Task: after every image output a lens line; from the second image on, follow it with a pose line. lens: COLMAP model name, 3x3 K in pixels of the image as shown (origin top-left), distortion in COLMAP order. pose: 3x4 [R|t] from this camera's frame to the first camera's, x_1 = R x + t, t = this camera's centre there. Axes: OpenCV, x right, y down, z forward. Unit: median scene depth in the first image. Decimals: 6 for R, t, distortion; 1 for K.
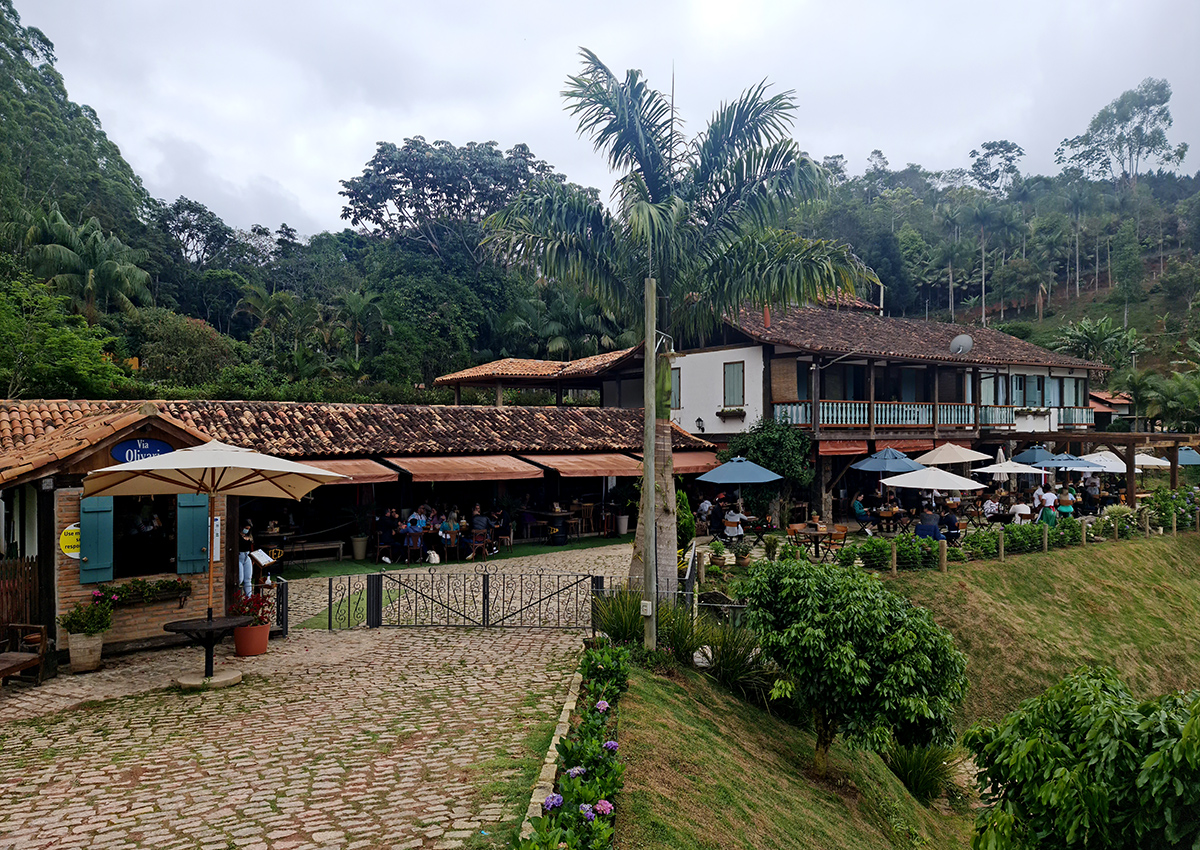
lens RADIAL K [[917.6, 0, 600.4], [0, 917.6, 427.4], [0, 0, 1]] dist [0.012406, 0.002589]
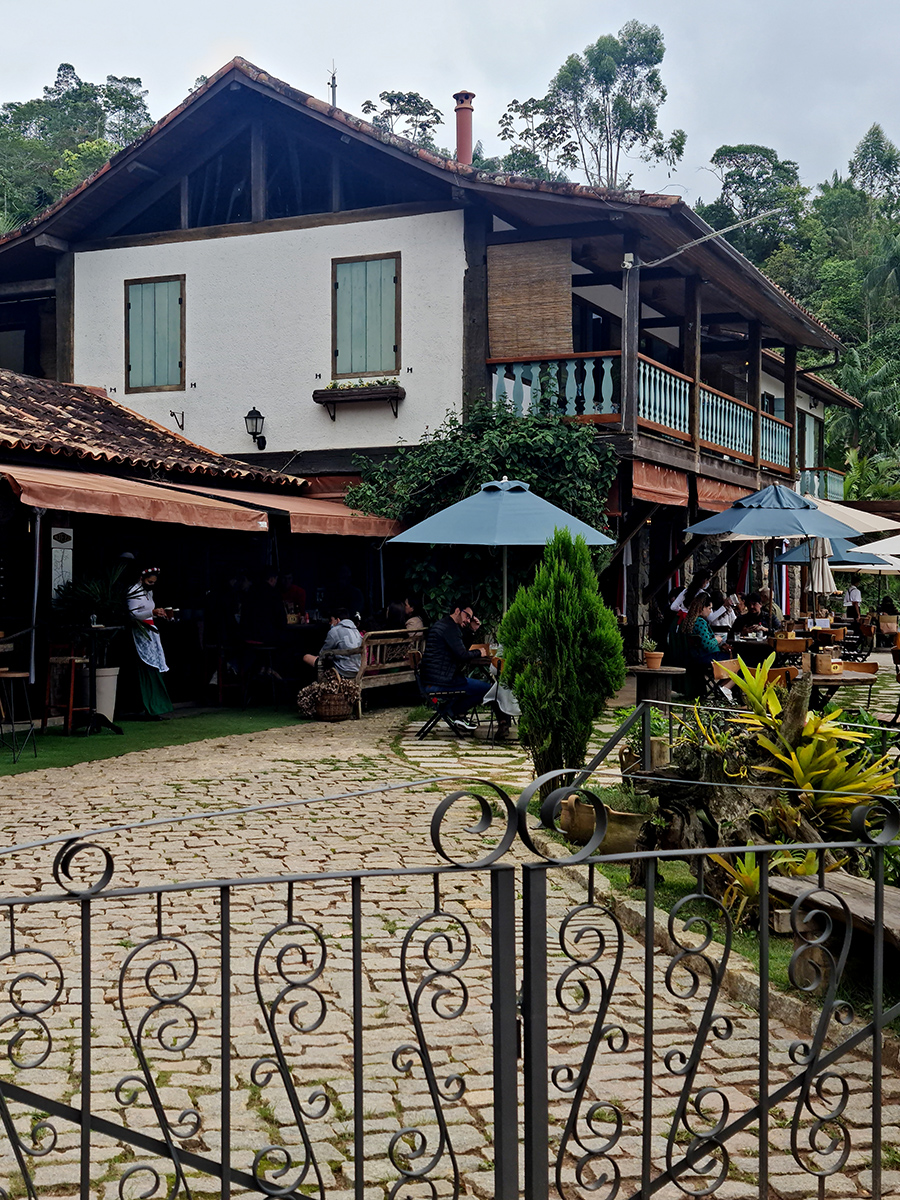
lens RADIAL K [[1554.2, 0, 450.0], [0, 1554.2, 600.8], [0, 0, 1]] dist [0.062244, 0.000000]
pose [[0.878626, 0.005123, 0.477484, -0.050688], [-0.008862, 0.999945, 0.005577, 0.026093], [-0.477429, -0.009132, 0.878623, 0.173625]]
